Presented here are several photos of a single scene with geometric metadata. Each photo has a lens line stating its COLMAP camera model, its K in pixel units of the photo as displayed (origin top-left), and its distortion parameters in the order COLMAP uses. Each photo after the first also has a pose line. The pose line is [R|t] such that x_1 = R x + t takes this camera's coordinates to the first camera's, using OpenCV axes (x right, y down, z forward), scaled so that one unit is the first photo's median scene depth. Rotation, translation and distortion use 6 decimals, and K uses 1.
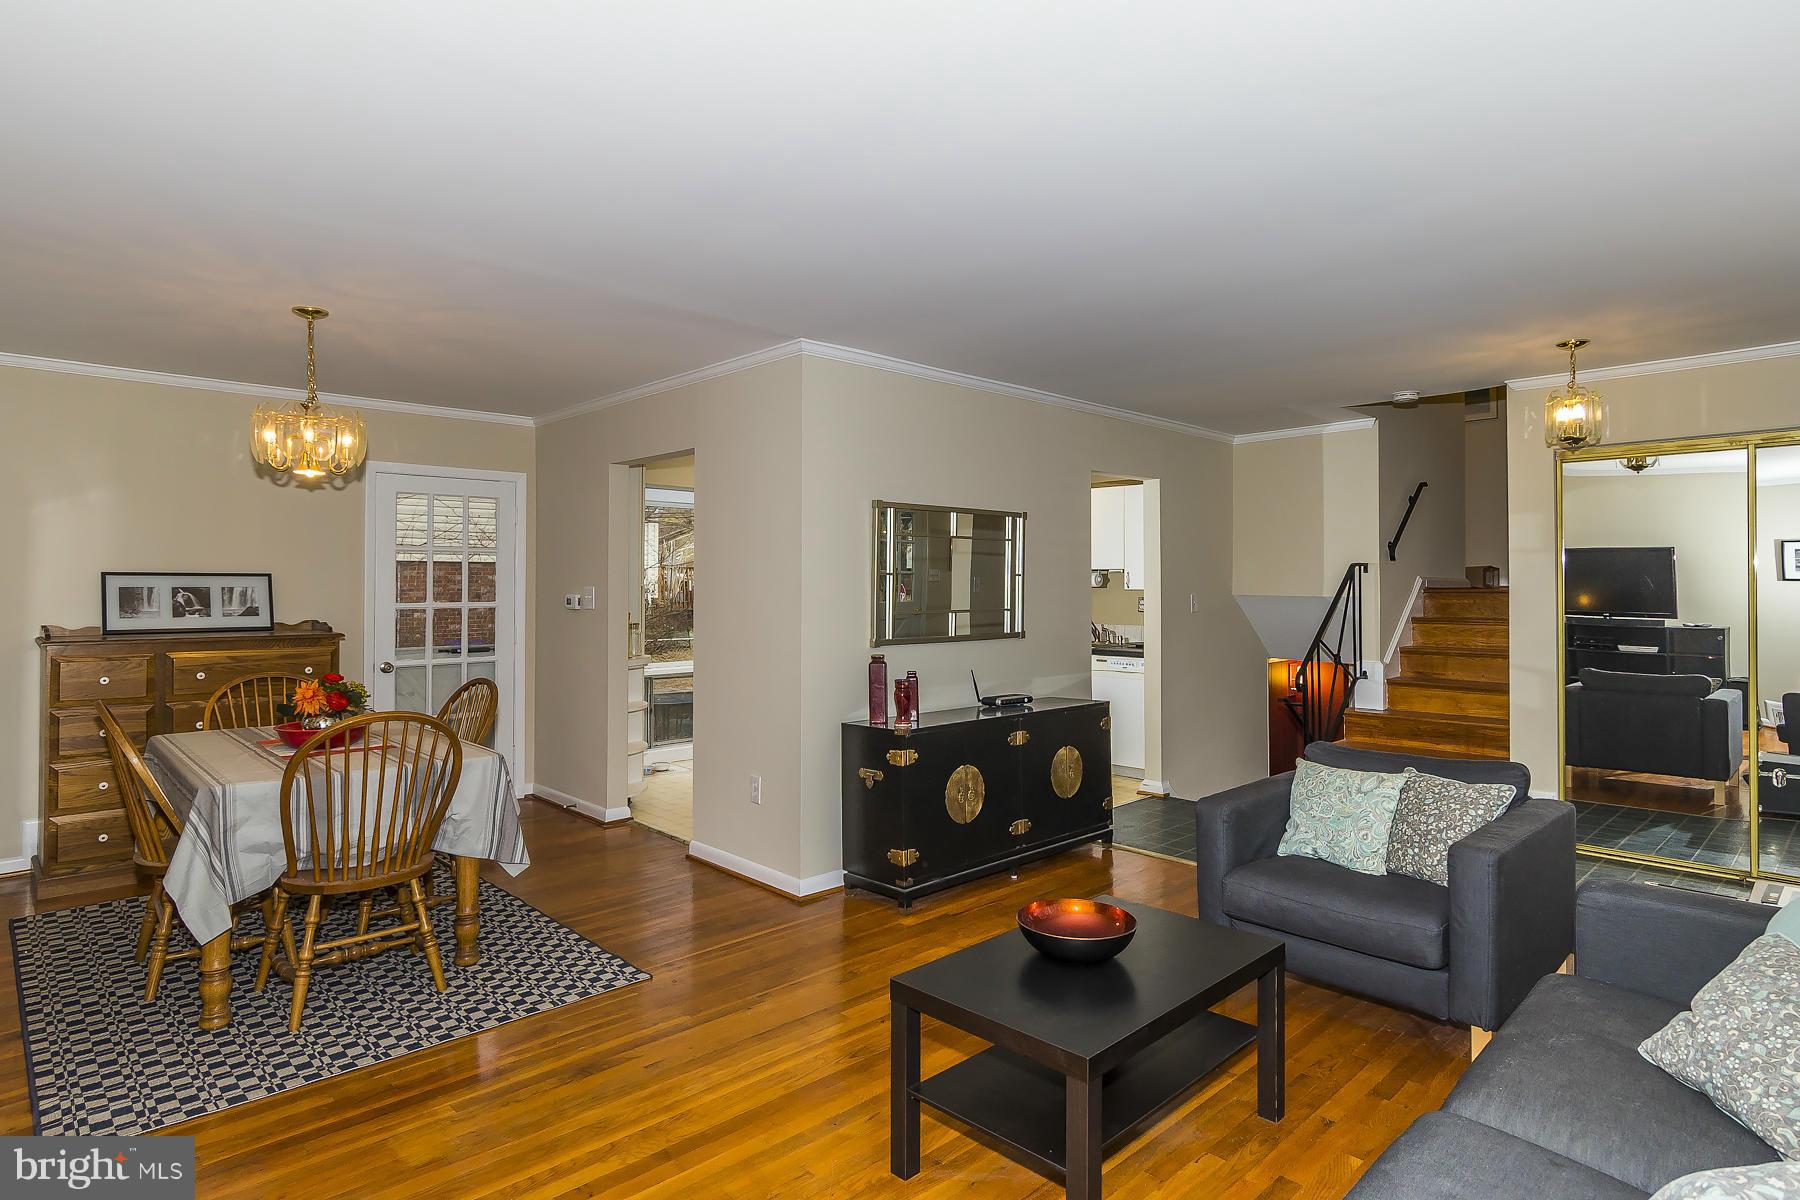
lens RADIAL K [[963.2, 0, 896.5], [0, 963.2, 573.4], [0, 0, 1]] dist [0.010659, -0.000547]
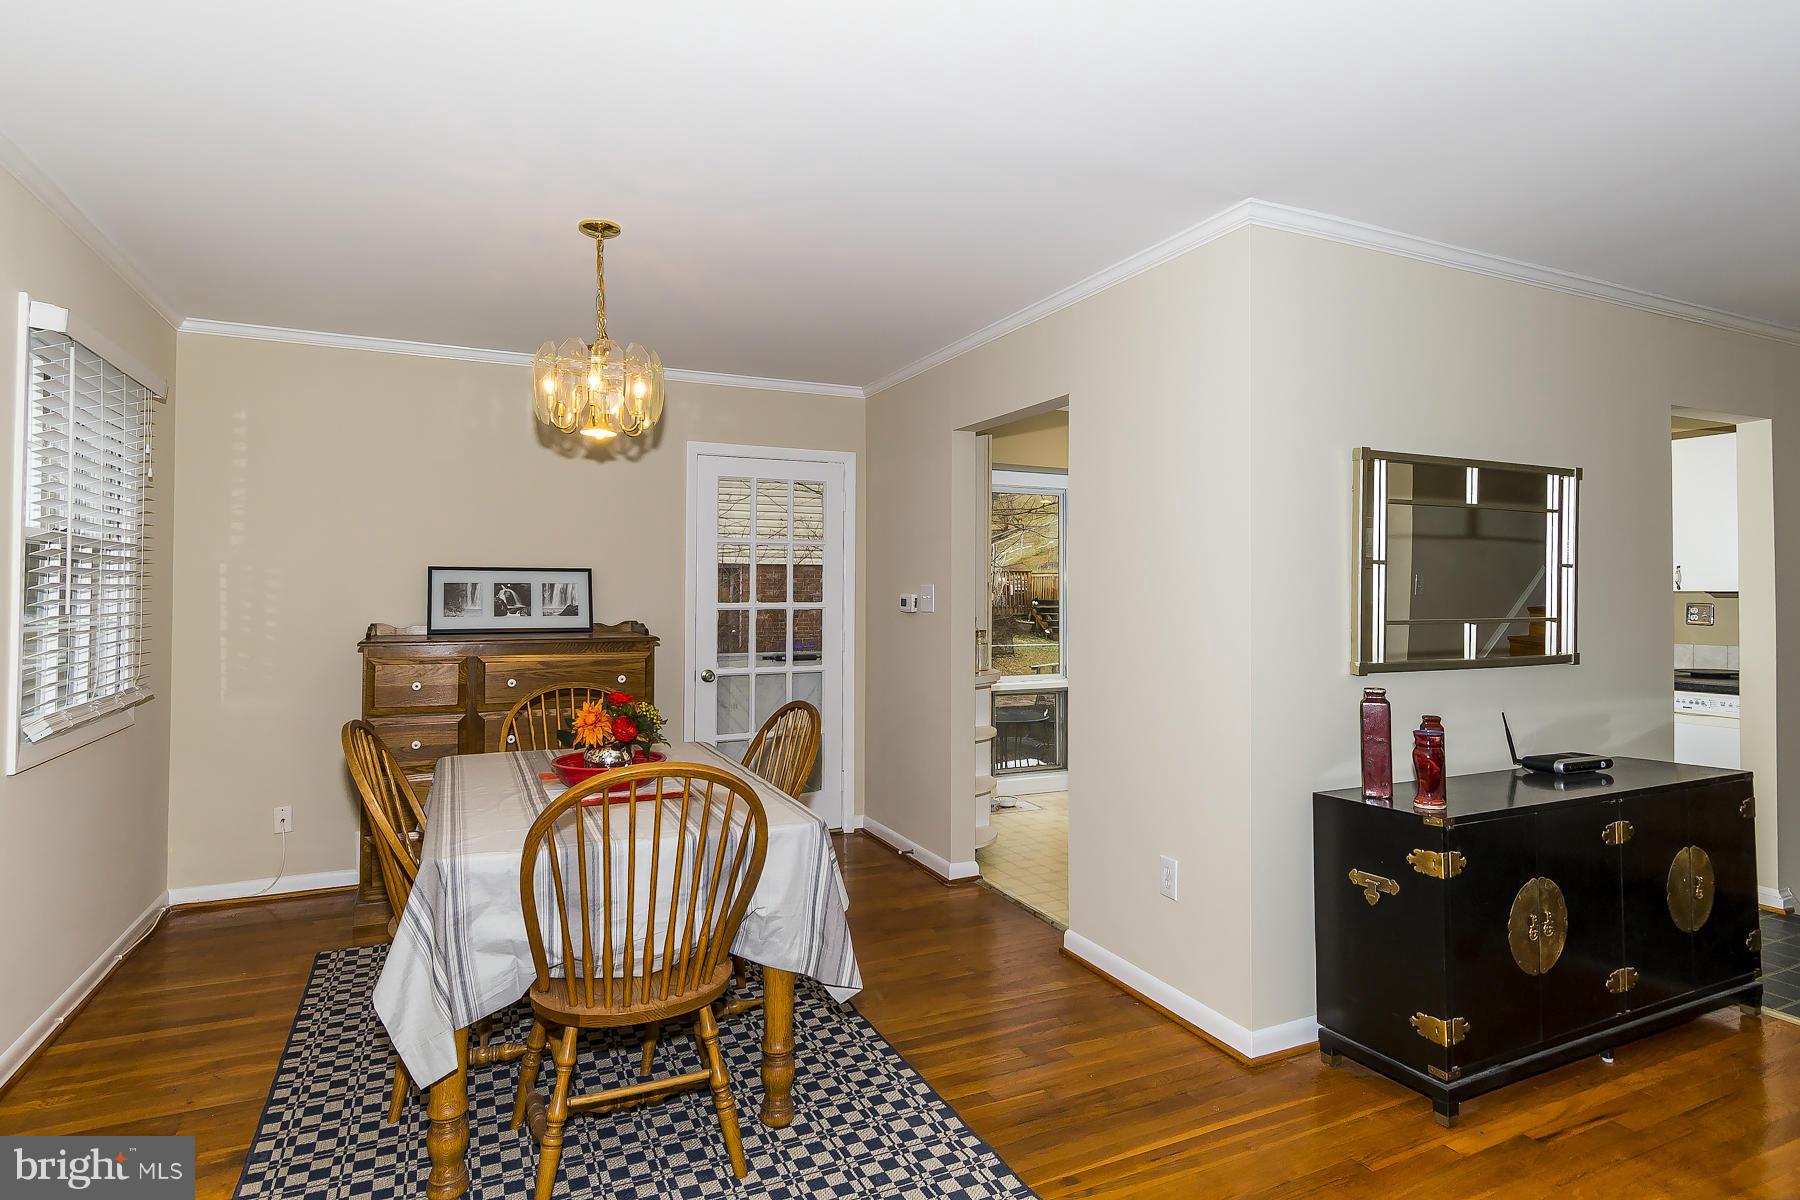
lens RADIAL K [[963.2, 0, 899.6], [0, 963.2, 593.8], [0, 0, 1]] dist [0.010659, -0.000547]
pose [[0.948985, 0.003967, -0.315297, -0.115367], [0.000981, 0.999879, 0.015533, 0.012372], [0.315320, -0.015050, 0.948866, 0.300128]]
